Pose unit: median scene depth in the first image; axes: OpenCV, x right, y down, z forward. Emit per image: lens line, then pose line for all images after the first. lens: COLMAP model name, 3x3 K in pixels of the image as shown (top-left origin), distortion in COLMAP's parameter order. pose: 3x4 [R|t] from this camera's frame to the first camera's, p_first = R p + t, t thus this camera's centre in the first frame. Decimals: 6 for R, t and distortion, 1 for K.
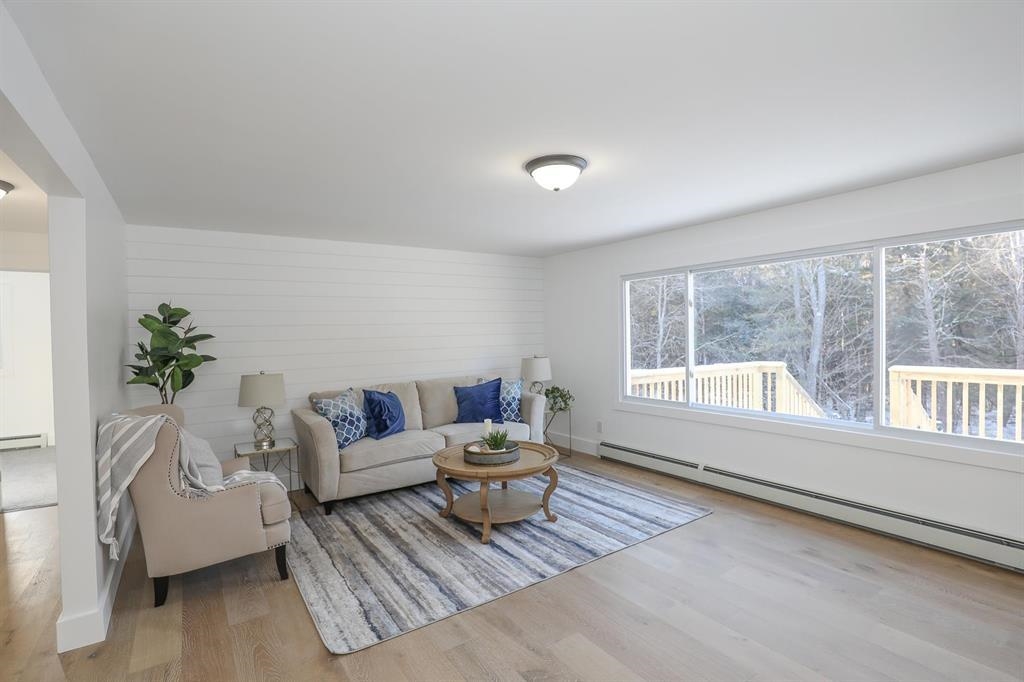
lens RADIAL K [[483.0, 0, 501.7], [0, 483.0, 339.6], [0, 0, 1]] dist [-0.029301, 0.002719]
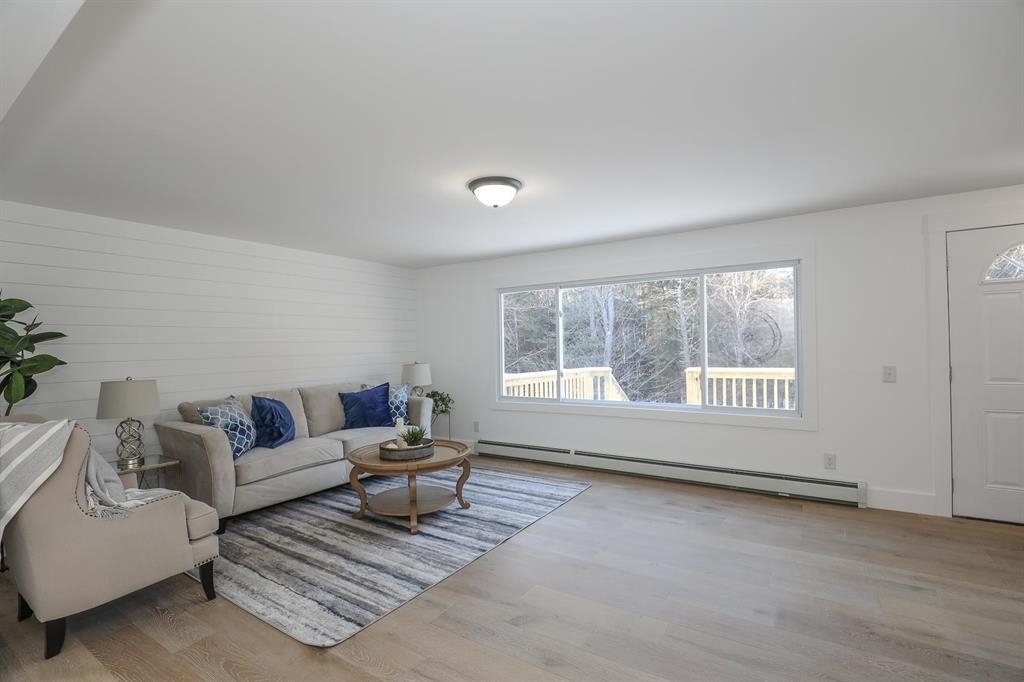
lens RADIAL K [[483.0, 0, 492.8], [0, 483.0, 348.9], [0, 0, 1]] dist [-0.029301, 0.002719]
pose [[0.925616, 0.004331, 0.378438, -0.241636], [0.003494, 0.999794, -0.019989, 0.038285], [-0.378447, 0.019824, 0.925411, -0.034834]]
